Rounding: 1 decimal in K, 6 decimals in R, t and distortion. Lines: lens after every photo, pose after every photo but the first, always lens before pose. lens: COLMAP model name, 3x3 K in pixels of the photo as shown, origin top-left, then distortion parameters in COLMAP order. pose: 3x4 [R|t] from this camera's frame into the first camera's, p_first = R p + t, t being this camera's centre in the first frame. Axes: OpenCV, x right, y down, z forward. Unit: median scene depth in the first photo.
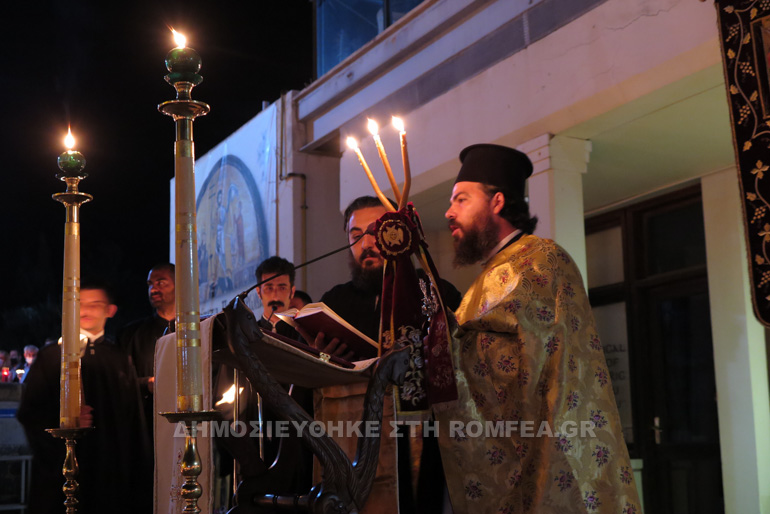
lens RADIAL K [[1112.1, 0, 385.0], [0, 1112.1, 257.0], [0, 0, 1]] dist [0.030007, -0.000397]
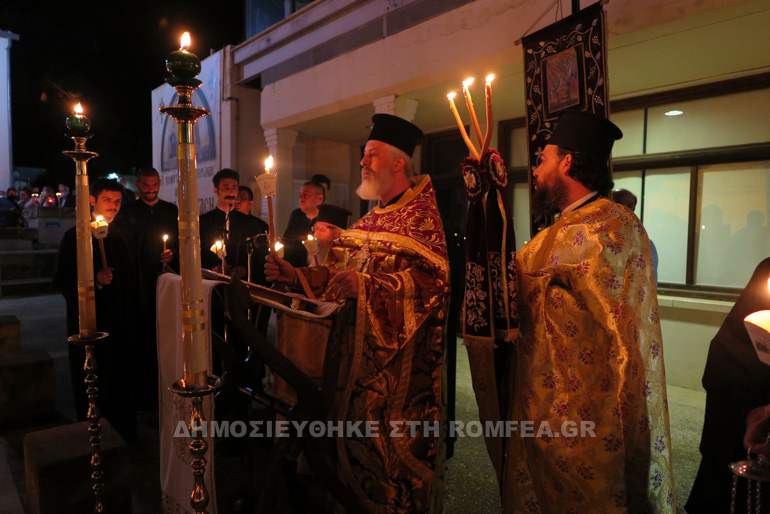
lens RADIAL K [[541.6, 0, 385.0], [0, 541.6, 257.0], [0, 0, 1]] dist [-0.000766, 0.000602]
pose [[0.975737, 0.020043, 0.218029, -0.039341], [-0.068696, 0.973542, 0.217937, -0.047675], [-0.207892, -0.227626, 0.951298, 0.163584]]
